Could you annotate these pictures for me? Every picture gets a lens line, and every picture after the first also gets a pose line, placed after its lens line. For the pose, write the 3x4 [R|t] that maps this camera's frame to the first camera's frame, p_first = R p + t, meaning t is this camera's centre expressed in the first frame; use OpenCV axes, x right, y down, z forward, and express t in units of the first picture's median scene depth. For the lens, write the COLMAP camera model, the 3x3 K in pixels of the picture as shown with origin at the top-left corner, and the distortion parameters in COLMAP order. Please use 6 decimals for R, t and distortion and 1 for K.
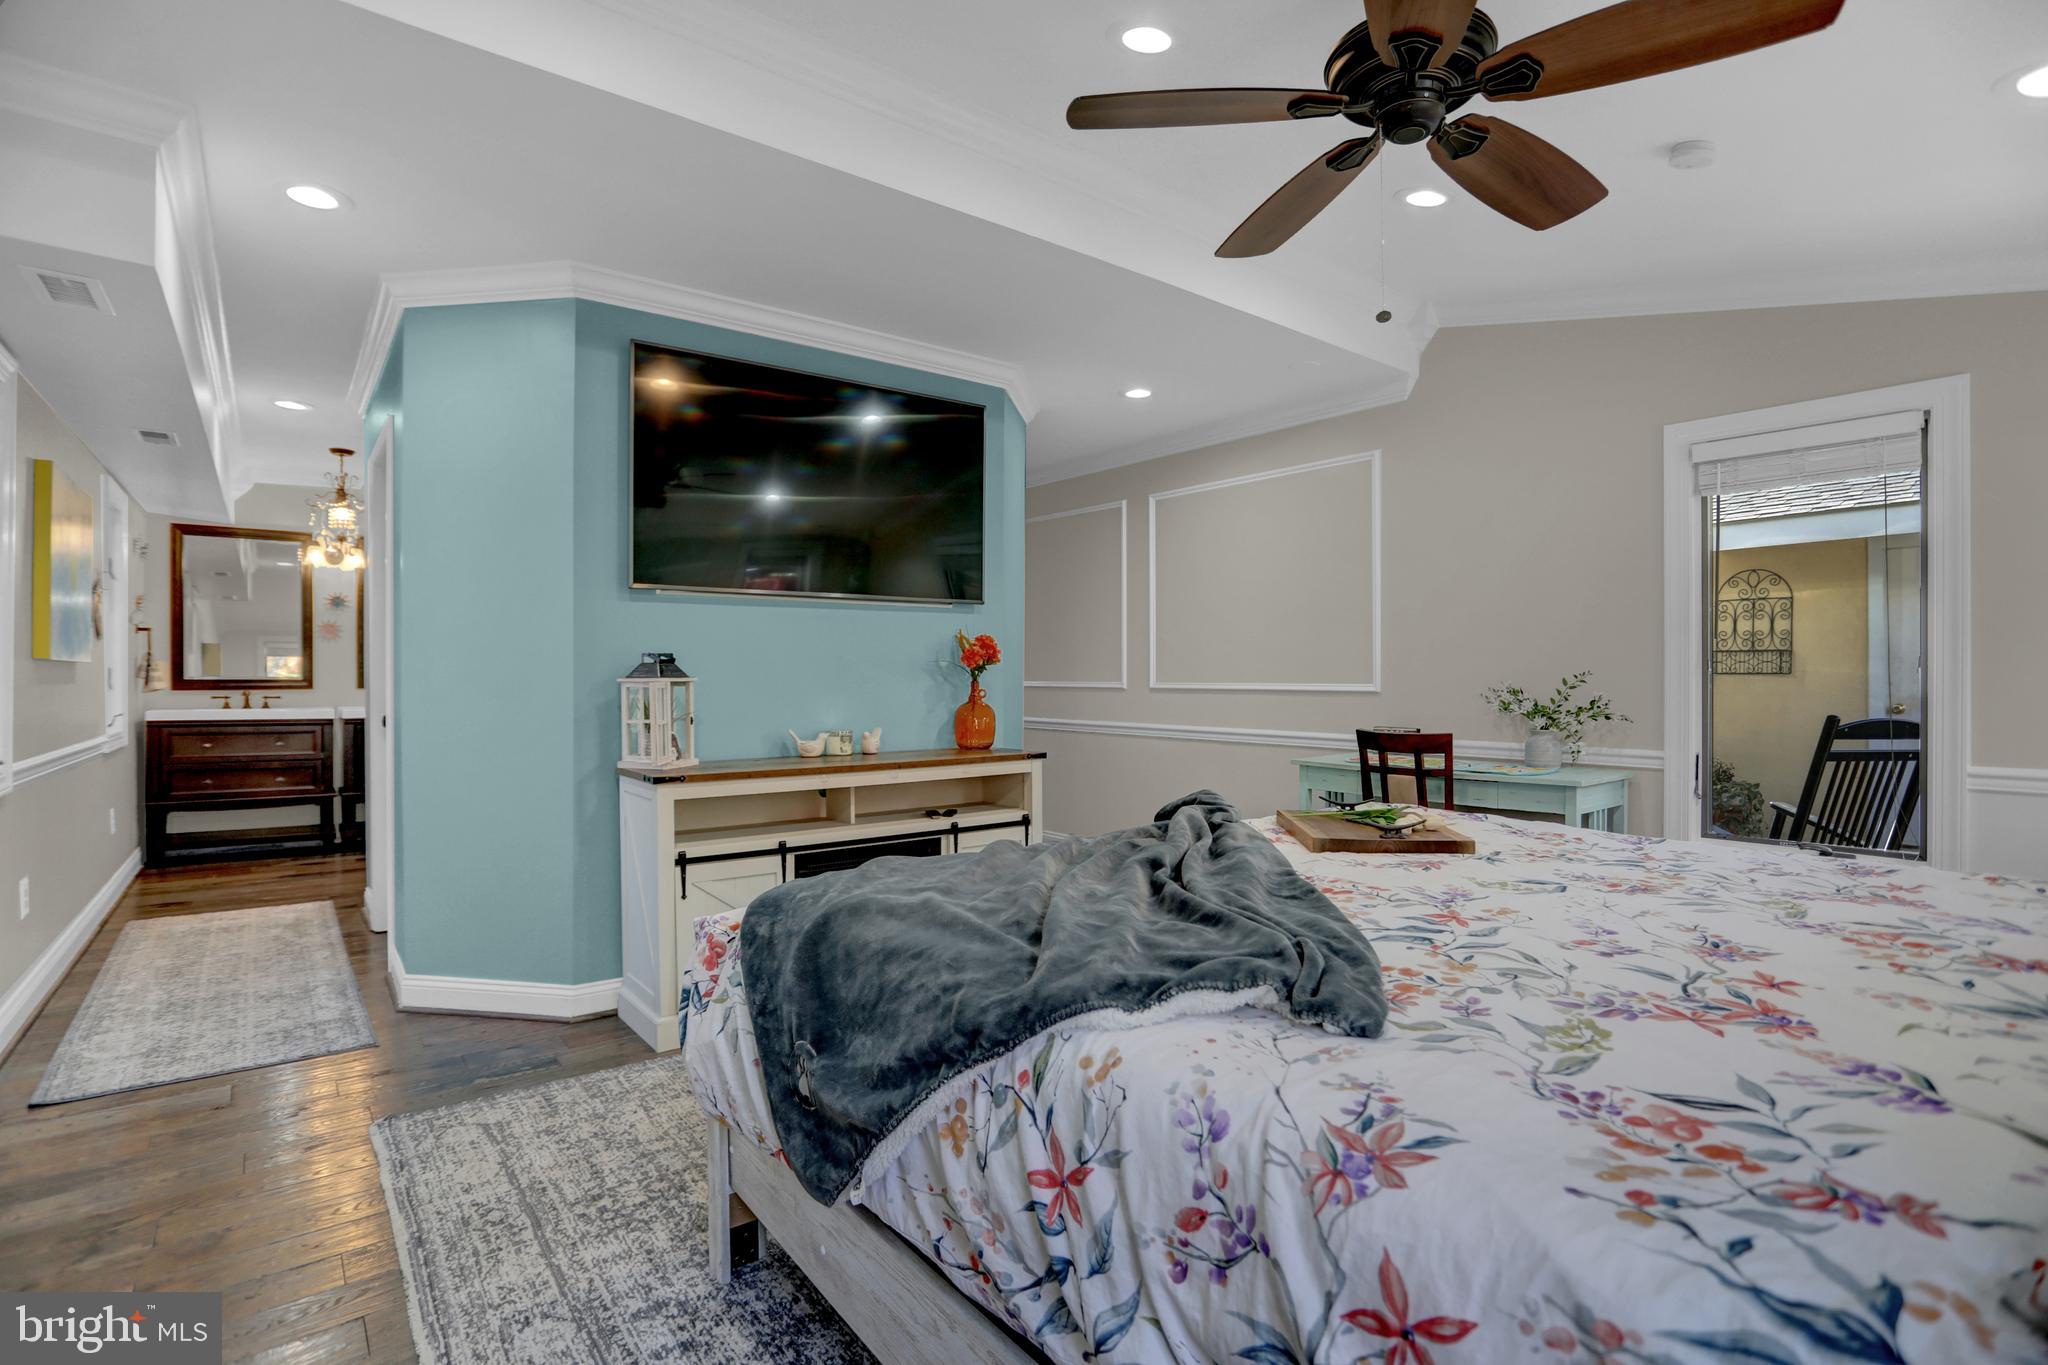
lens RADIAL K [[981.9, 0, 1031.4], [0, 981.9, 677.9], [0, 0, 1]] dist [-0.078210, 0.030812]
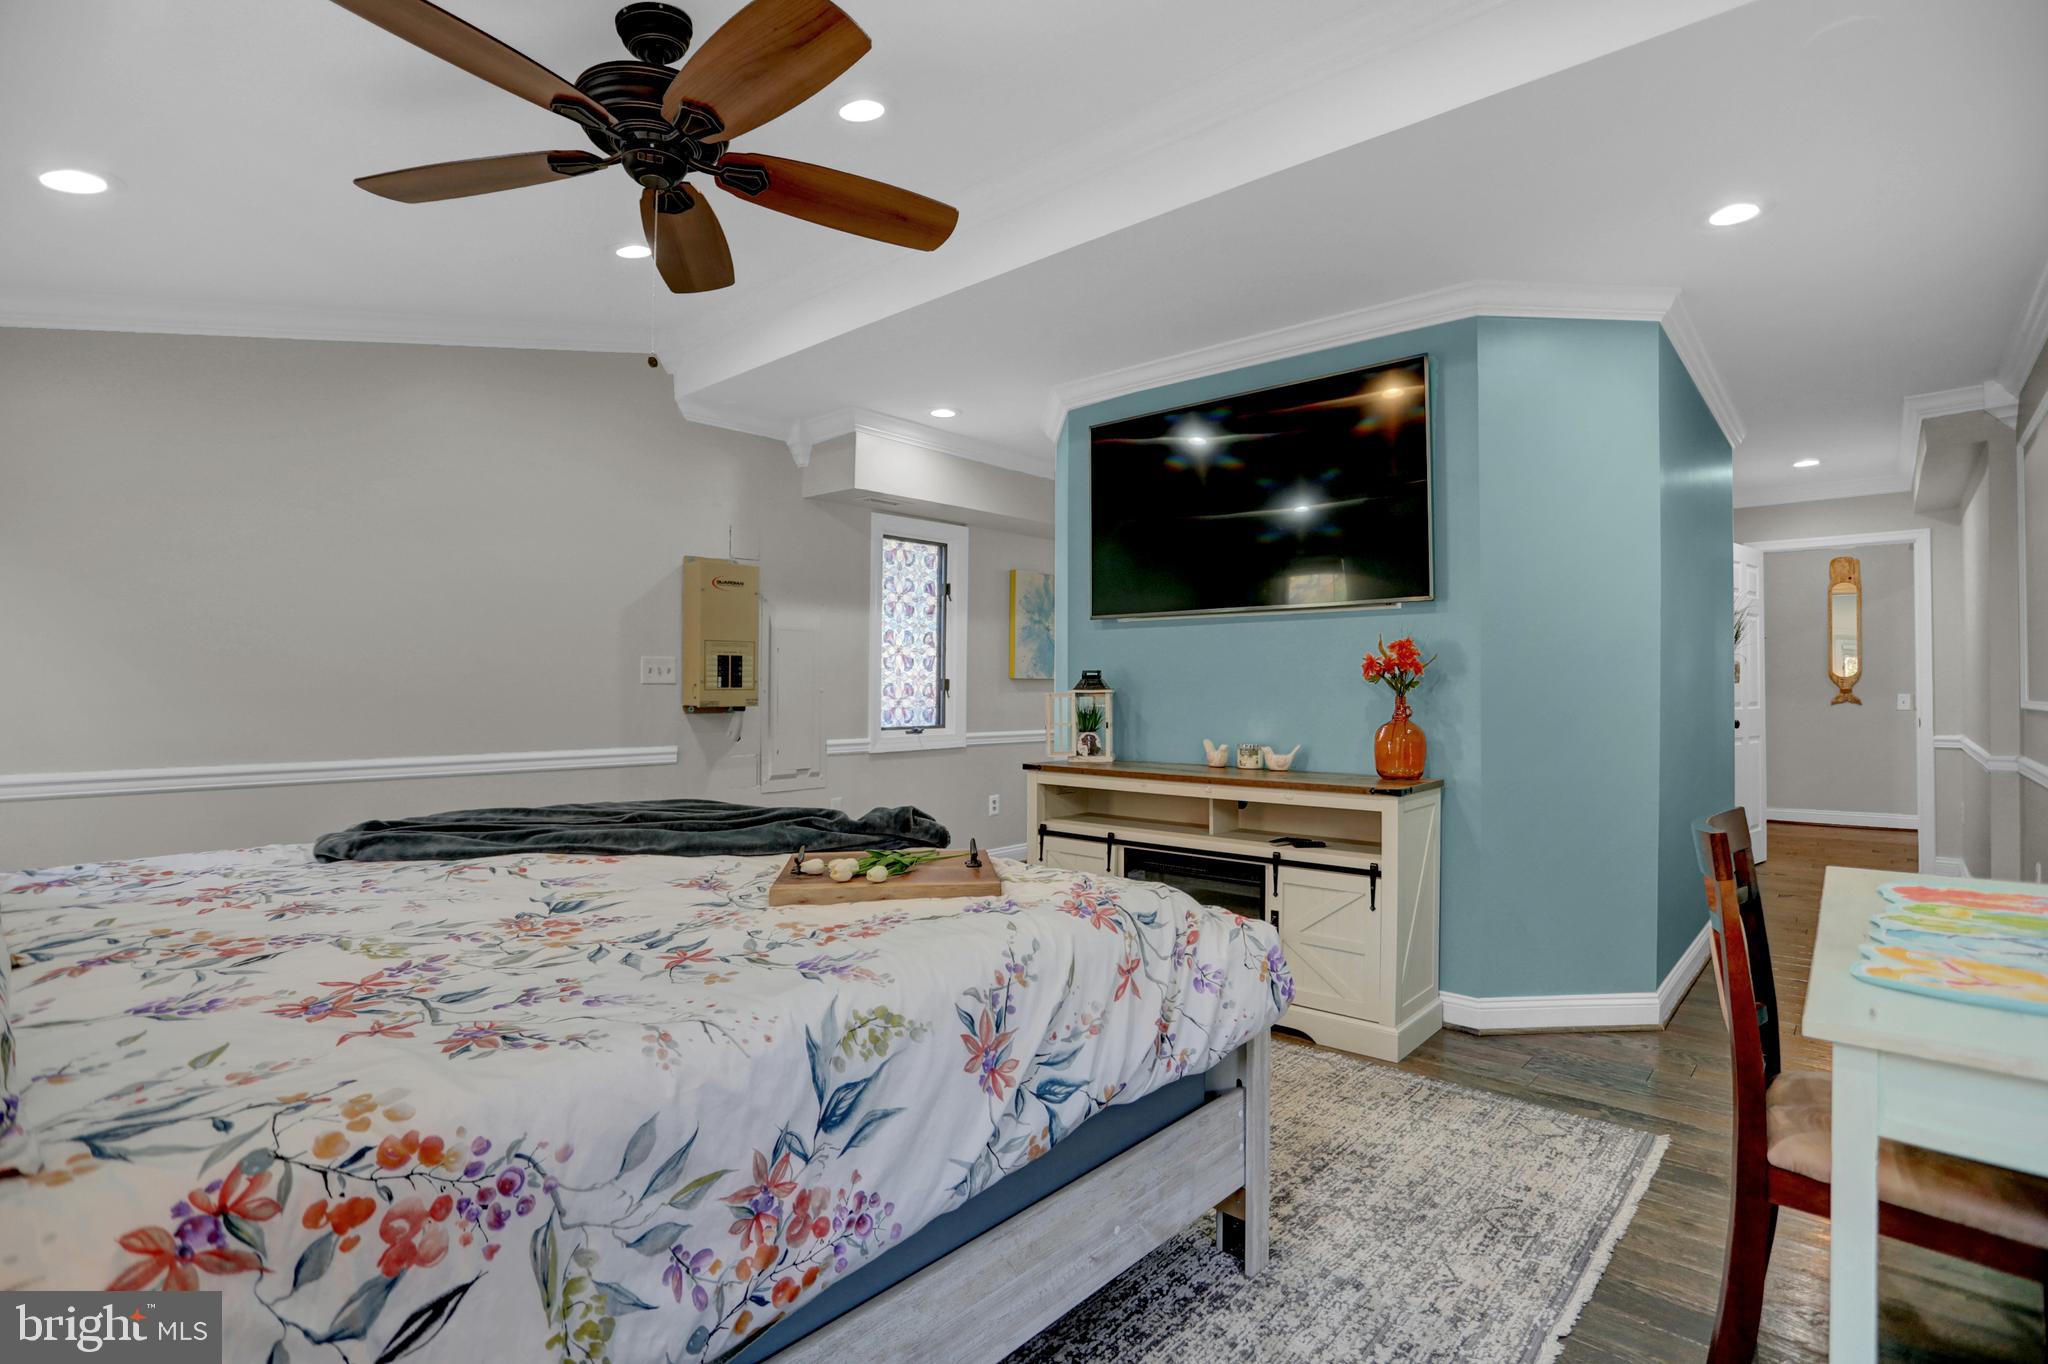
lens RADIAL K [[1002.3, 0, 1060.2], [0, 1002.3, 679.6], [0, 0, 1]] dist [0.003162, 0.000378]
pose [[0.218646, -0.002651, -0.975801, 0.784405], [-0.005767, 0.999975, -0.004009, -0.007351], [0.975787, 0.006504, 0.218625, 0.600803]]
